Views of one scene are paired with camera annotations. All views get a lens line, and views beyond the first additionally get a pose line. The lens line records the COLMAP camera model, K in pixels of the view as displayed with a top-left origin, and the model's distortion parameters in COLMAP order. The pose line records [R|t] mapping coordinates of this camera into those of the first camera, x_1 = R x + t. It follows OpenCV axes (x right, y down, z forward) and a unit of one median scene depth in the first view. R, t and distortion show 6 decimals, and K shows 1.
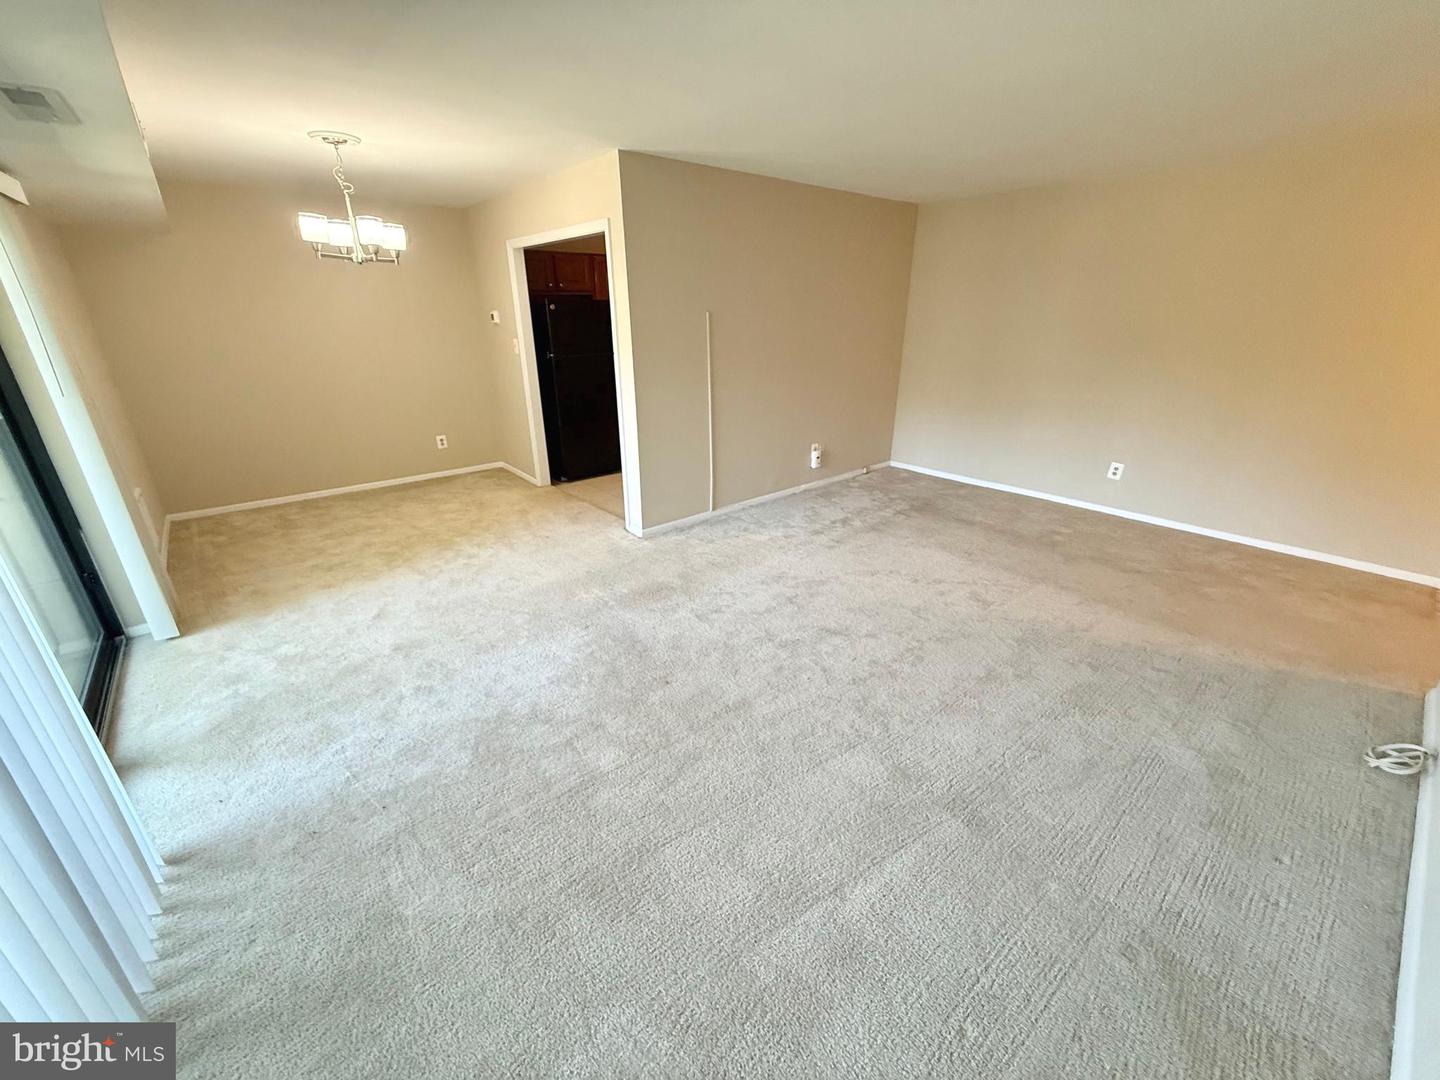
lens RADIAL K [[578.7, 0, 718.9], [0, 578.7, 539.8], [0, 0, 1]] dist [0.004894, 0.000086]
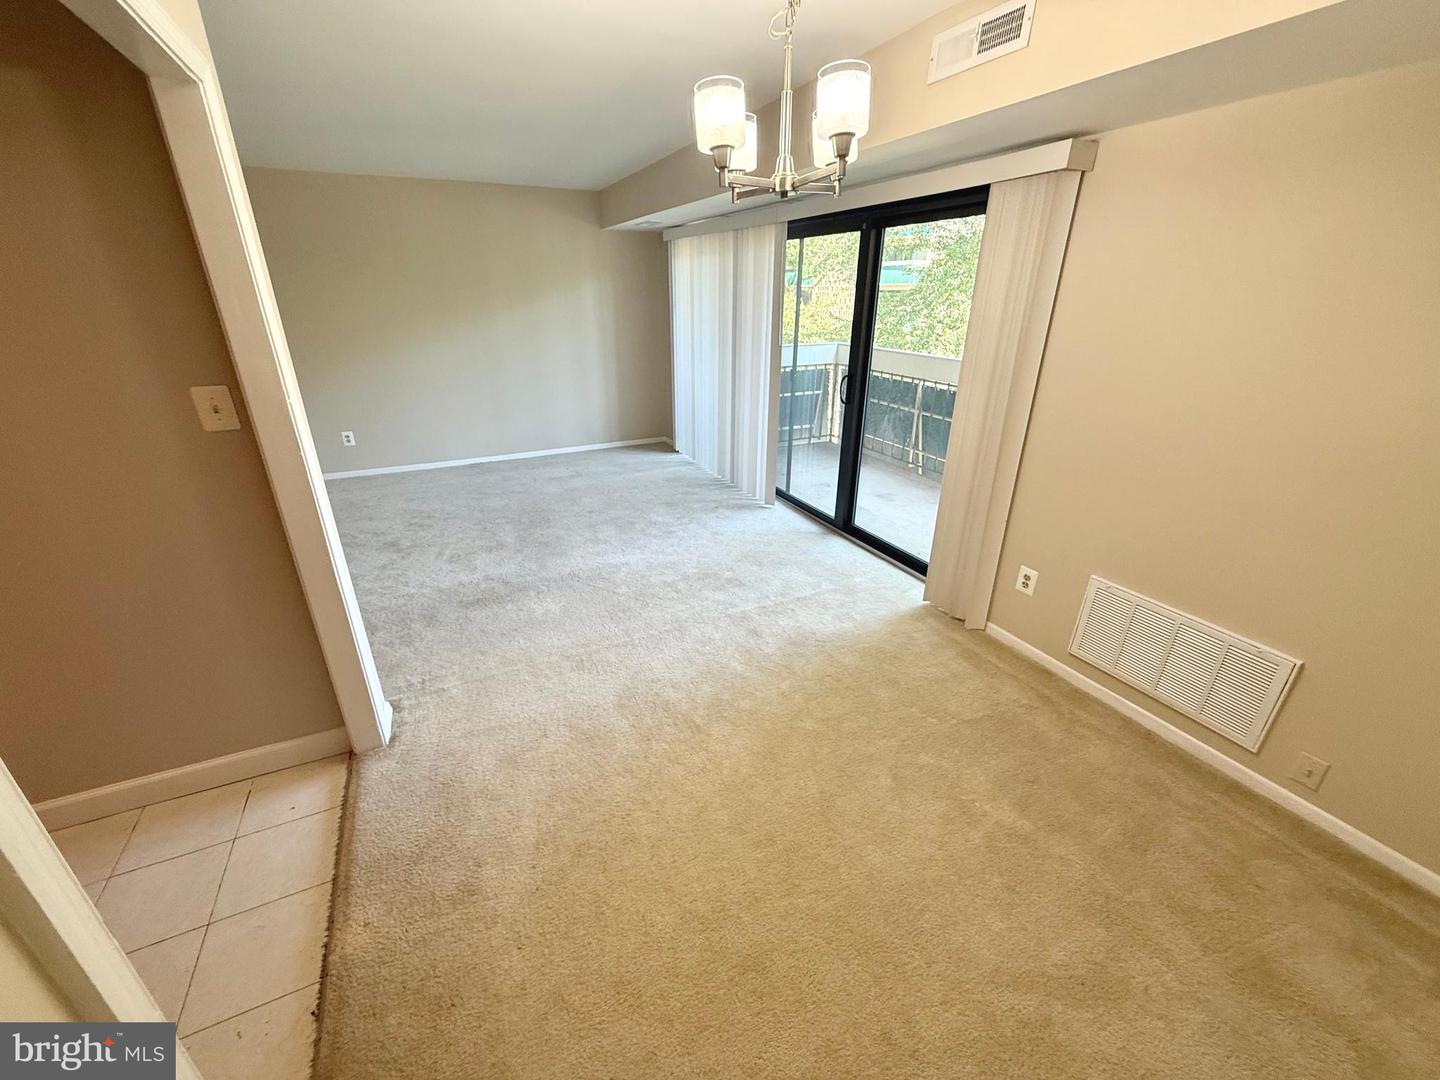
lens RADIAL K [[578.7, 0, 720.1], [0, 578.7, 539.9], [0, 0, 1]] dist [0.004894, 0.000086]
pose [[-0.968401, -0.103627, 0.226849, -0.694151], [0.087355, 0.711028, 0.697717, -0.606430], [-0.233599, 0.695486, -0.679508, 1.503488]]
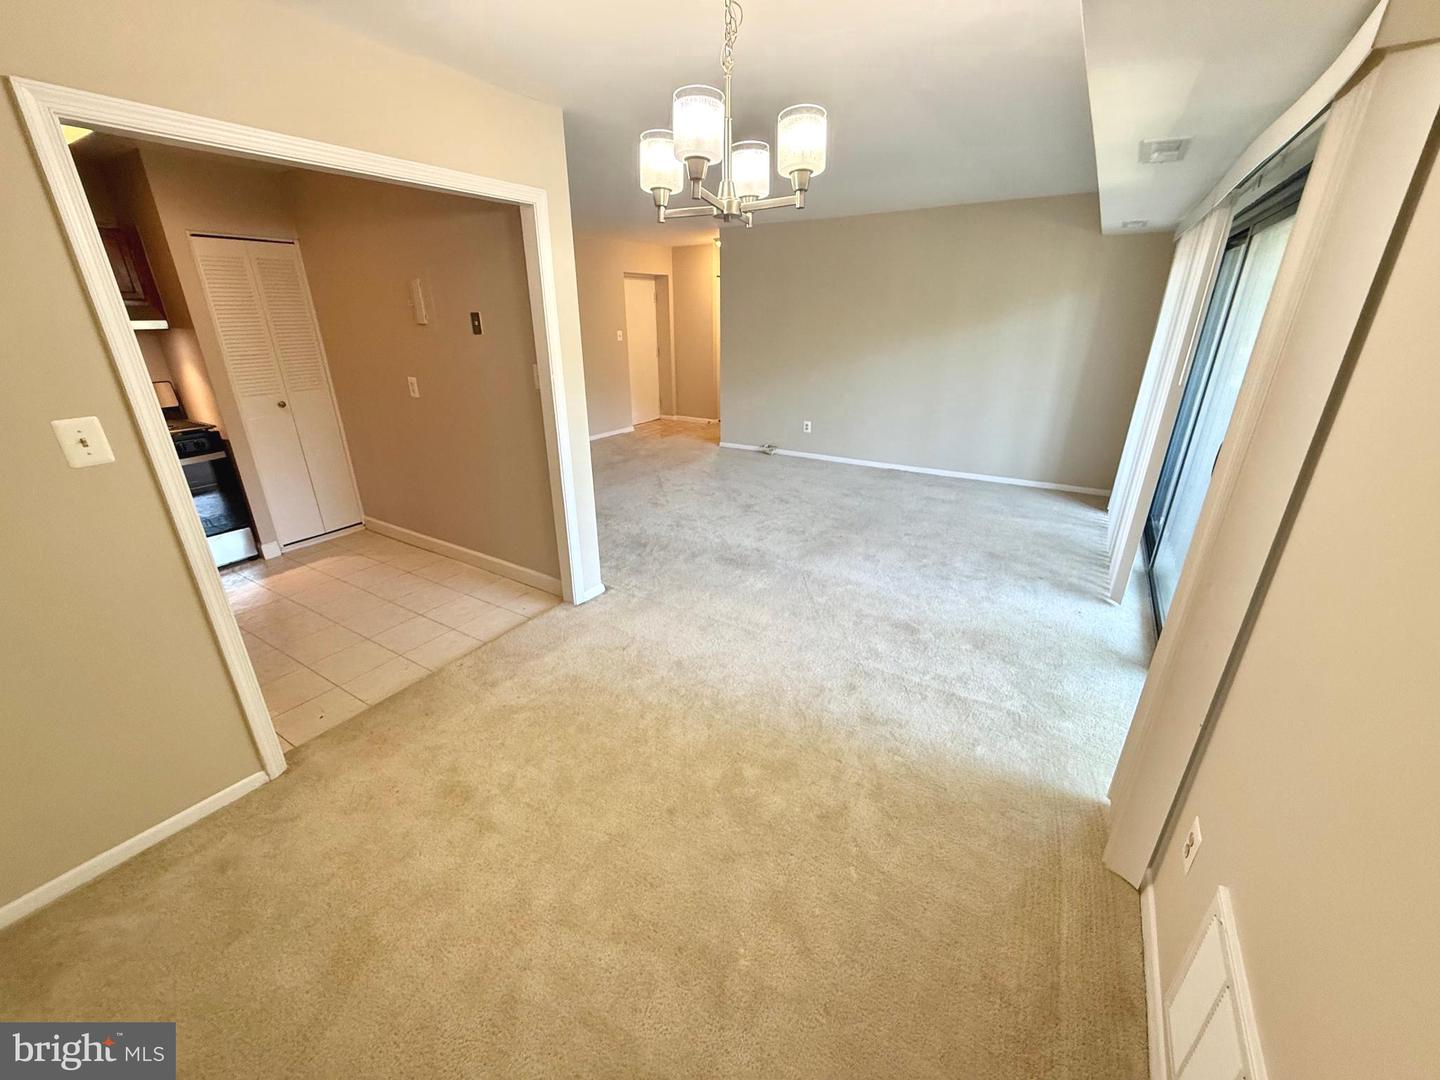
lens RADIAL K [[578.7, 0, 716.2], [0, 578.7, 541.3], [0, 0, 1]] dist [0.004894, 0.000086]
pose [[-0.291717, -0.356302, 0.887665, -1.123871], [0.359268, 0.819264, 0.446914, -0.471362], [-0.886469, 0.449282, -0.110985, 1.158442]]
